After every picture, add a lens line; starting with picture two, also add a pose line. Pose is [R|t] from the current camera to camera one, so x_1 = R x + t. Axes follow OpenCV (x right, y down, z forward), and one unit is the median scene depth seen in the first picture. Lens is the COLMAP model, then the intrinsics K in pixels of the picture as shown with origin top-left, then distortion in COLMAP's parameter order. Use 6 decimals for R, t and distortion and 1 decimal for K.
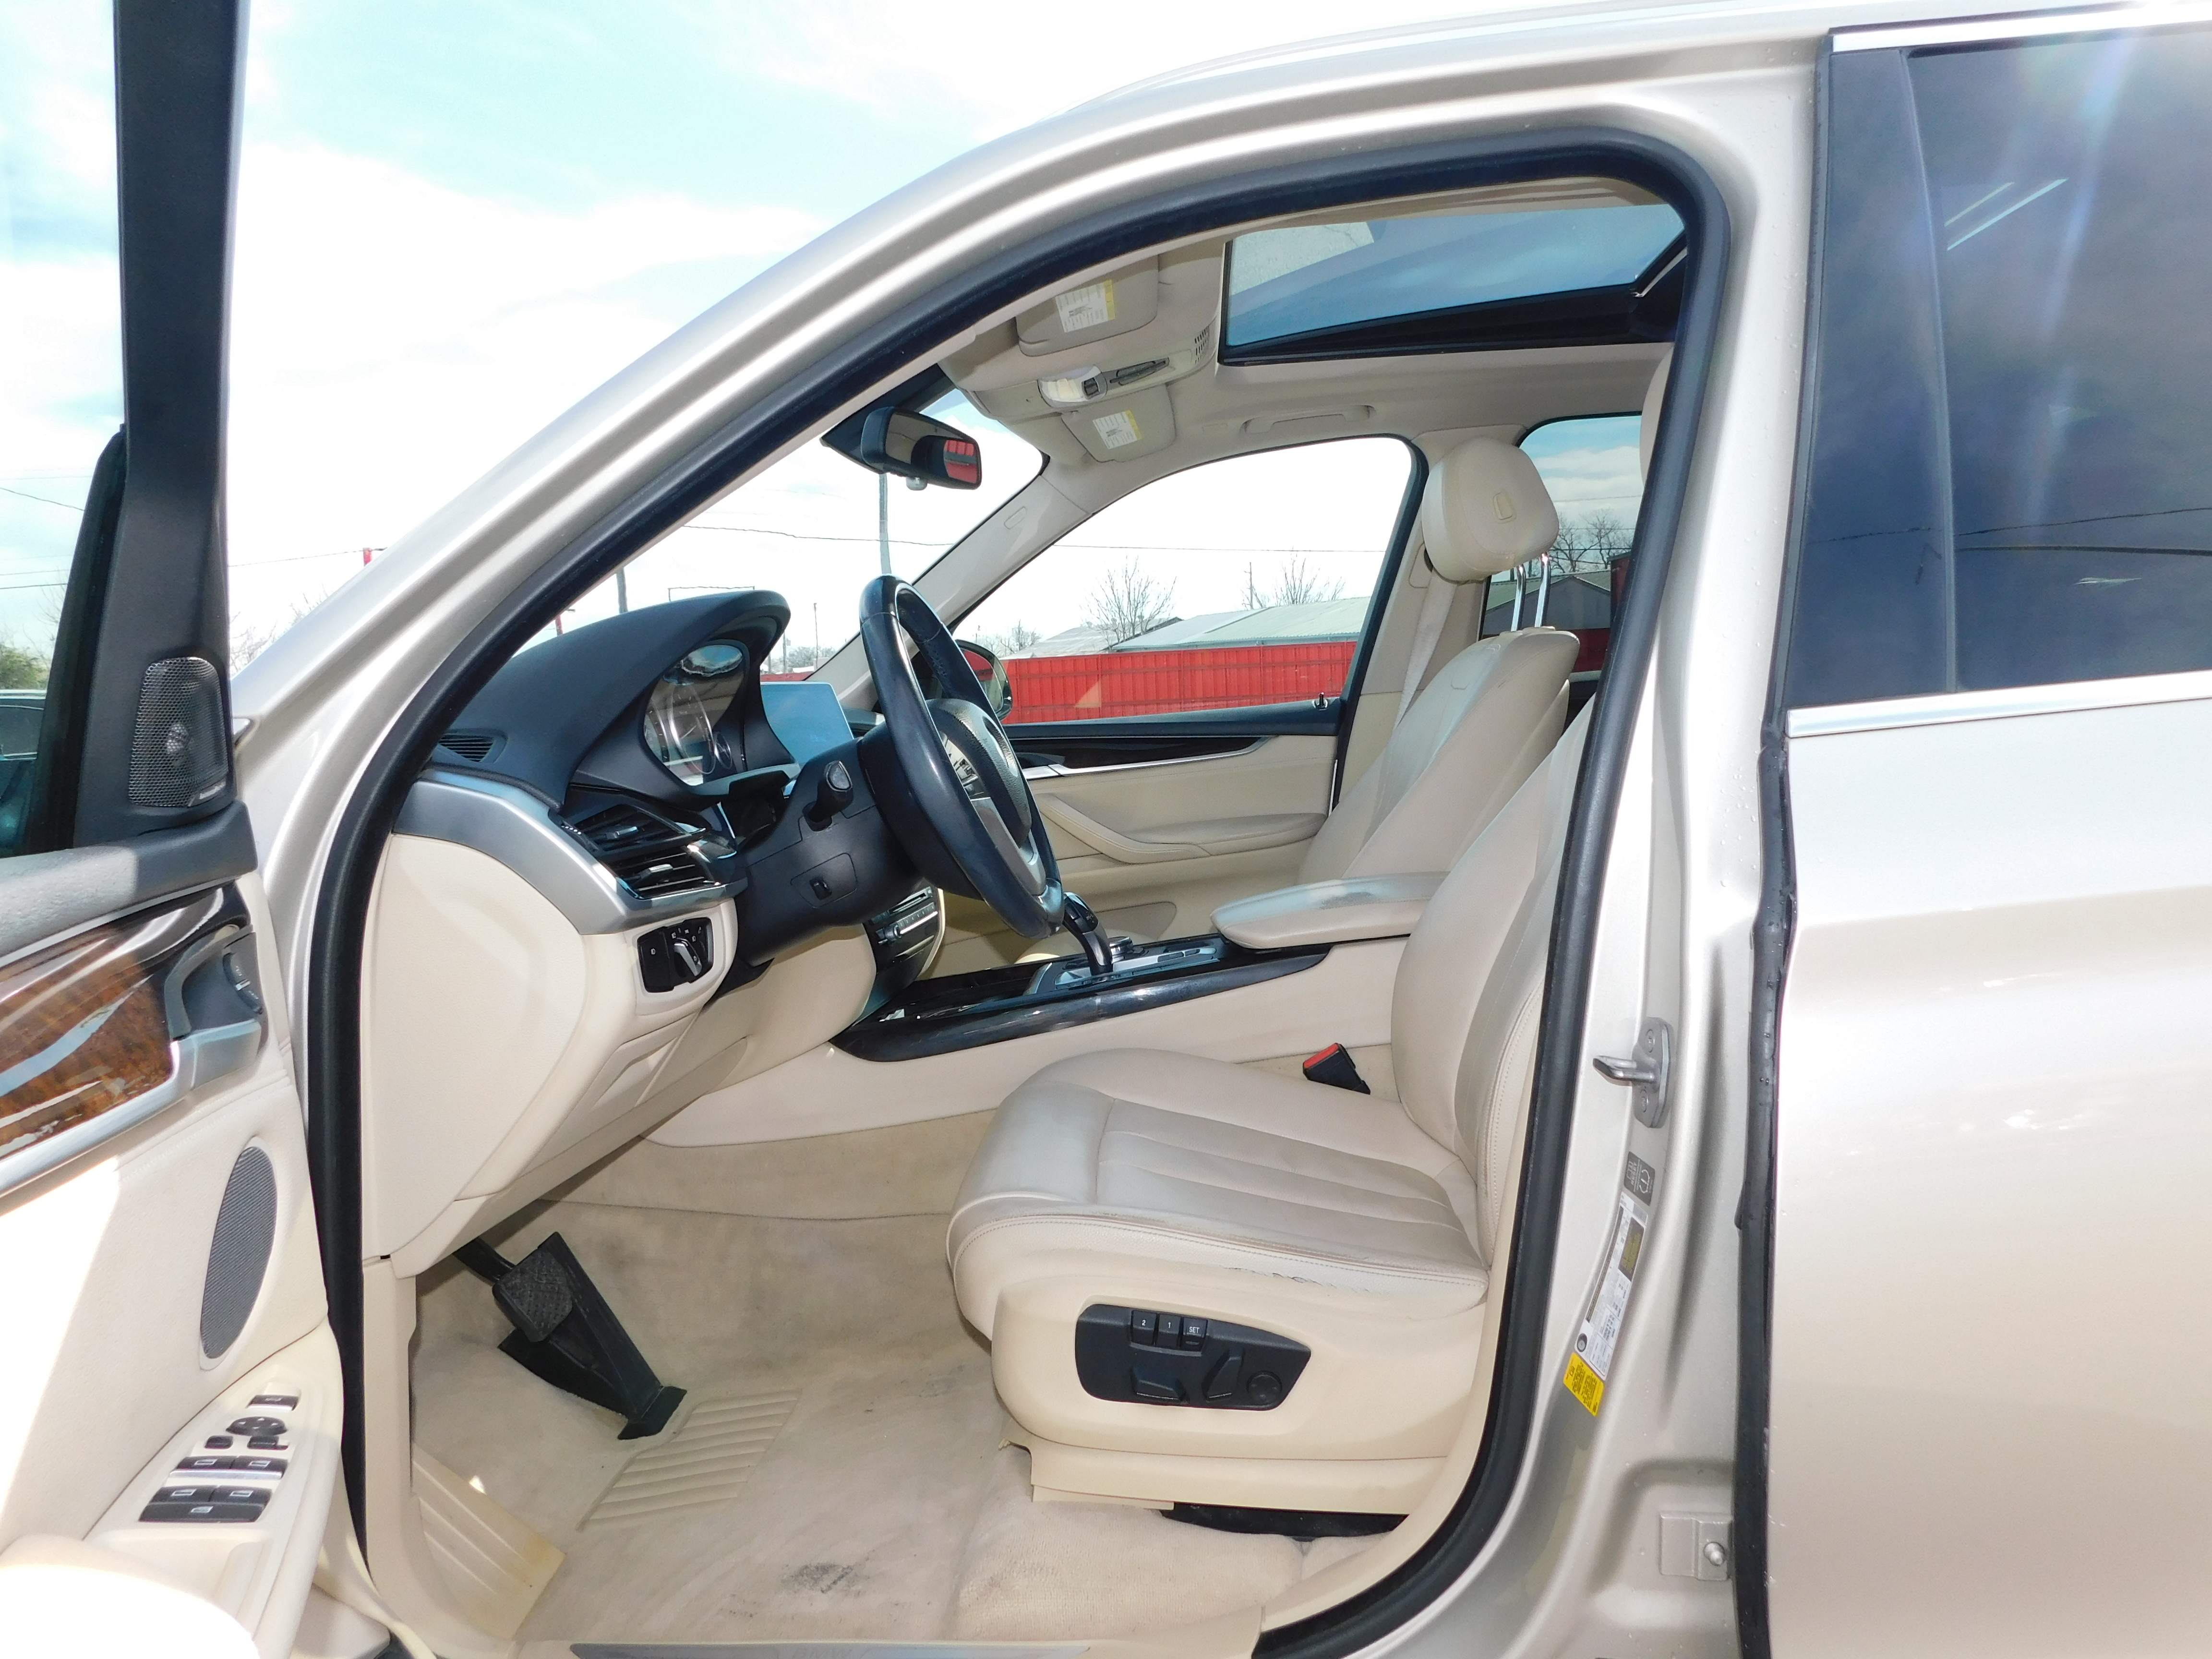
lens RADIAL K [[1448.5, 0, 1114.3], [0, 1448.5, 827.2], [0, 0, 1]] dist [-0.082380, 0.057551]
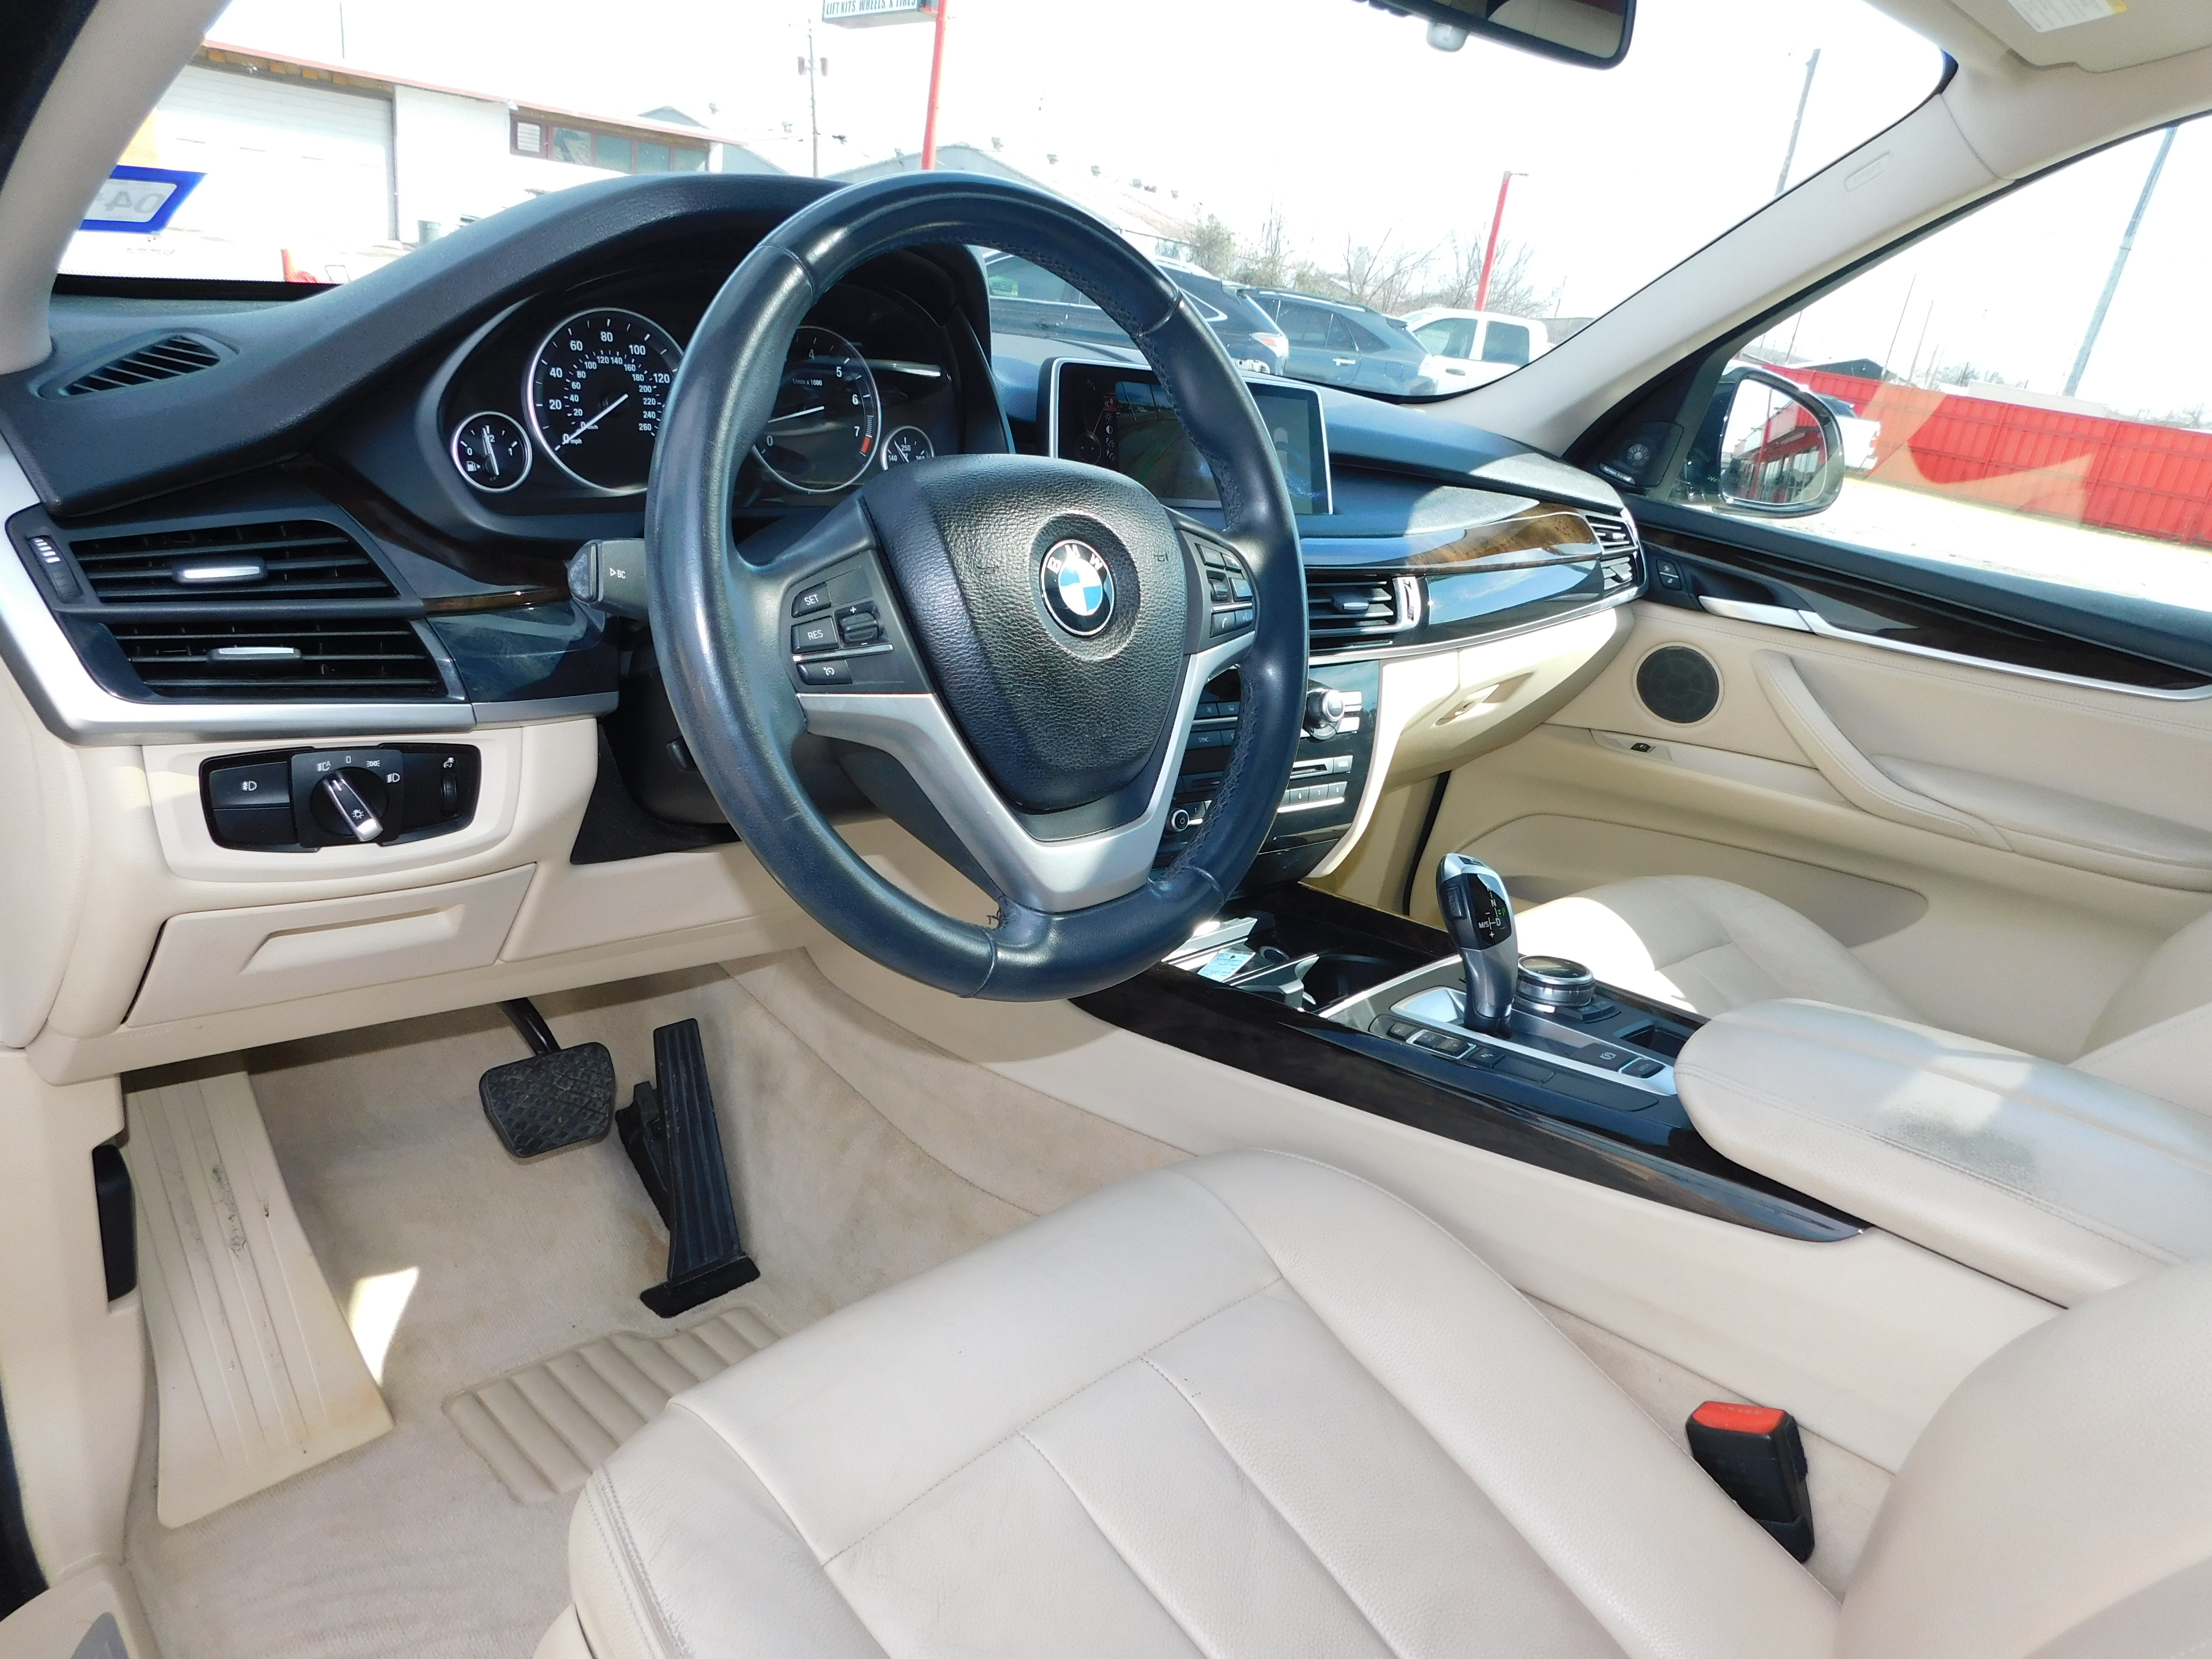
lens RADIAL K [[1449.2, 0, 1112.8], [0, 1449.2, 816.0], [0, 0, 1]] dist [-0.073782, 0.054335]
pose [[0.744169, 0.375439, -0.552501, 0.183836], [-0.246469, 0.923072, 0.295280, -0.113235], [0.620858, -0.083564, 0.779456, 0.566148]]
